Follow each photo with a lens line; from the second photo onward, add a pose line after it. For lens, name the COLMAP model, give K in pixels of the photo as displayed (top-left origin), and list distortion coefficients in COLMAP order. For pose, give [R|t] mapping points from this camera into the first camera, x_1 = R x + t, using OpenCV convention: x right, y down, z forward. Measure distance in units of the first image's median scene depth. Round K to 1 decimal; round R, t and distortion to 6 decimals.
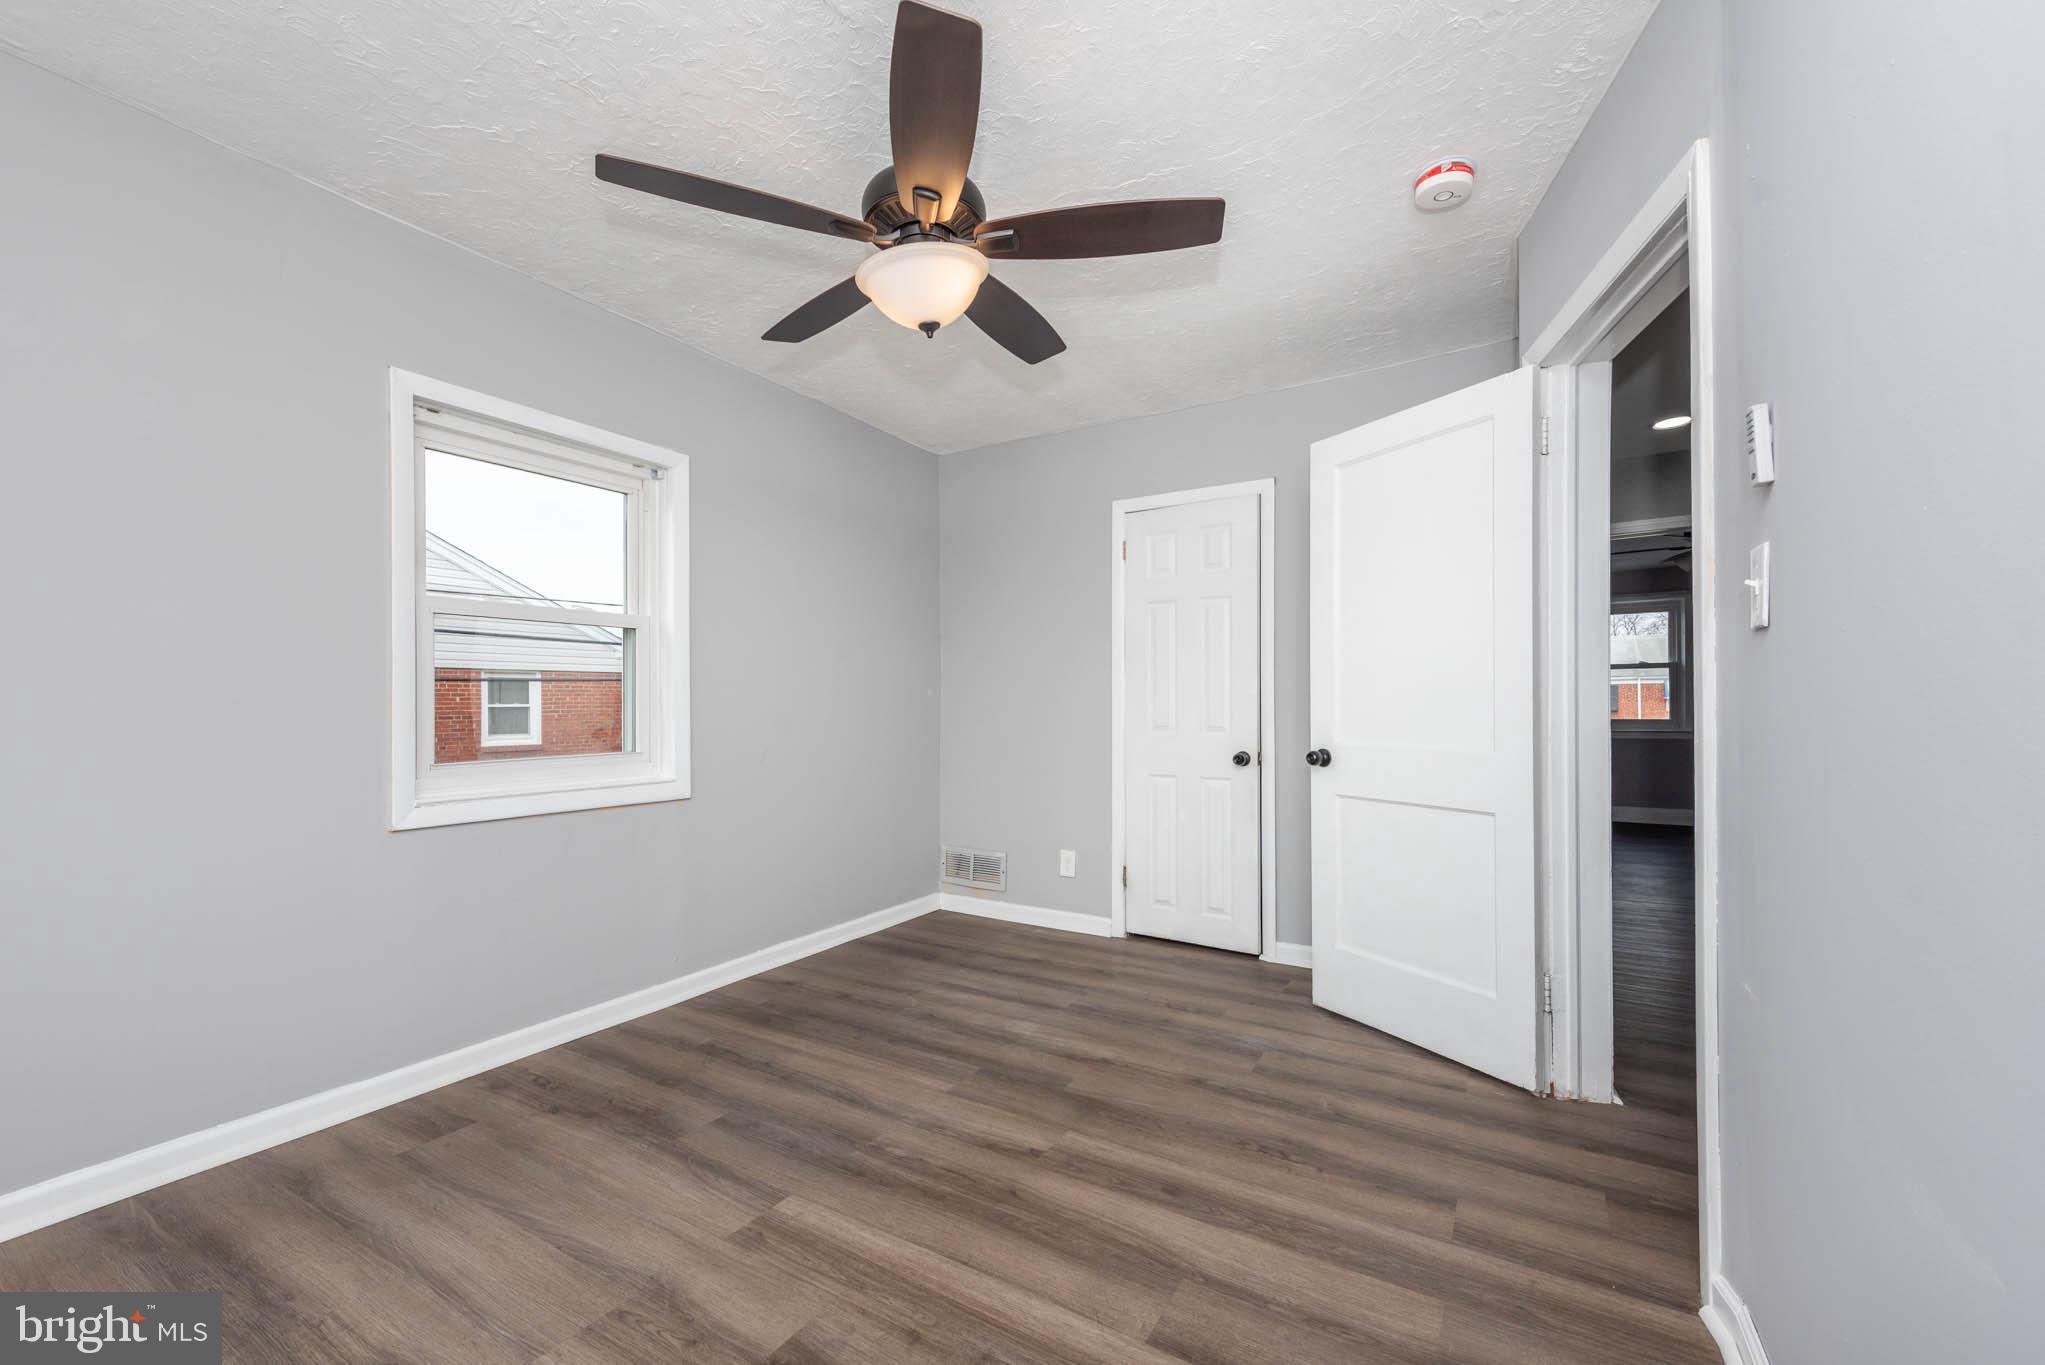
lens RADIAL K [[821.0, 0, 1015.6], [0, 821.0, 692.8], [0, 0, 1]] dist [0.014929, -0.003835]
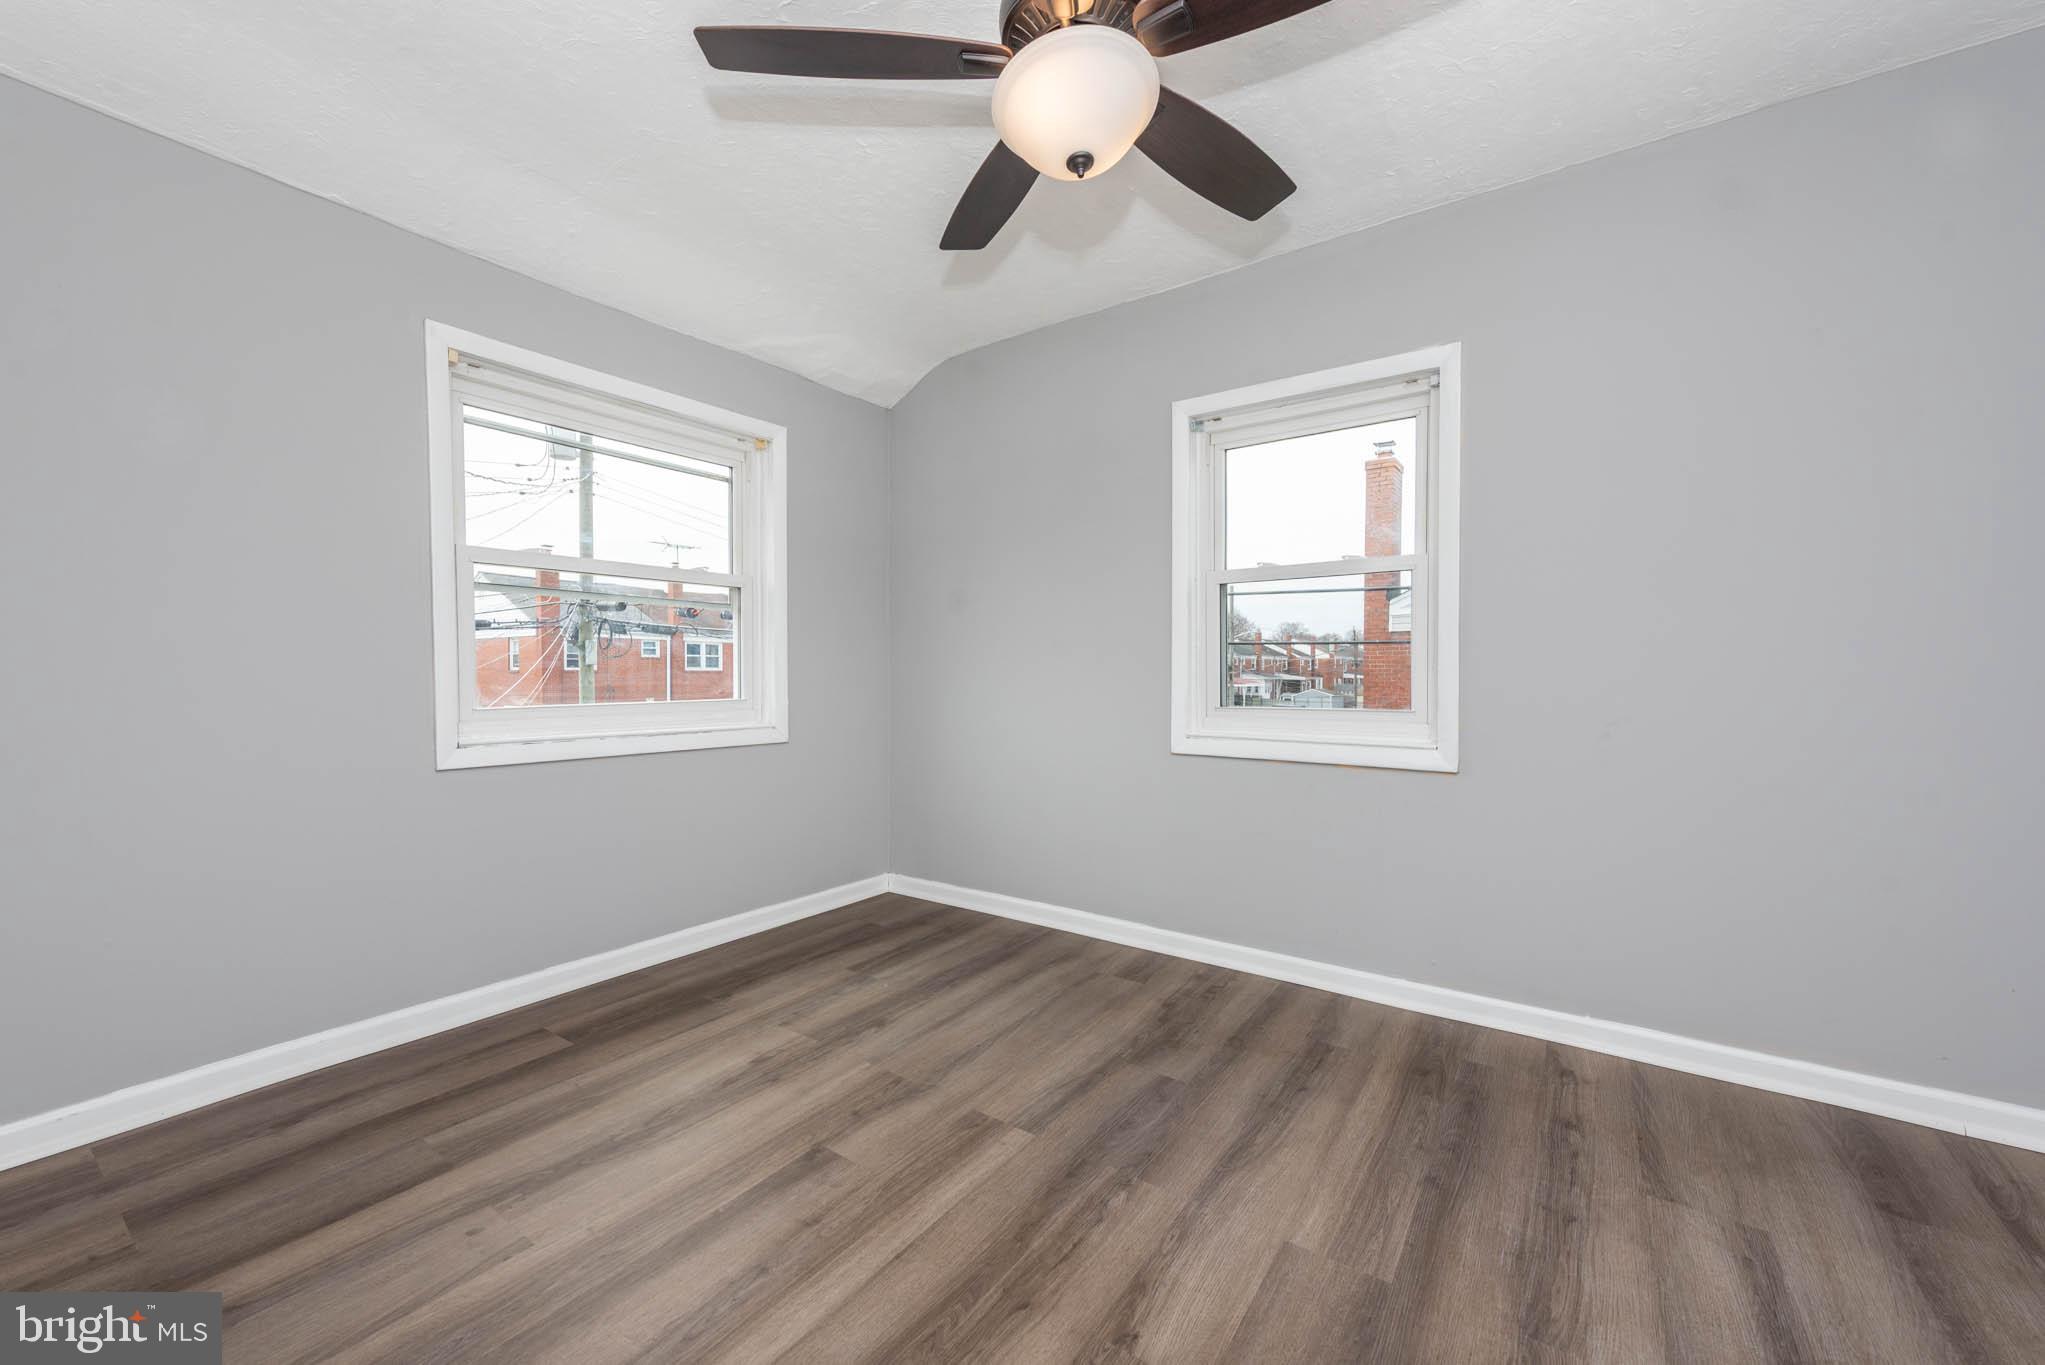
lens RADIAL K [[821.0, 0, 1015.2], [0, 821.0, 684.3], [0, 0, 1]] dist [0.014929, -0.003835]
pose [[-0.077857, 0.022294, -0.996715, 0.591683], [0.014629, 0.999668, 0.021217, 0.023929], [0.996857, -0.012929, -0.078157, 0.859065]]
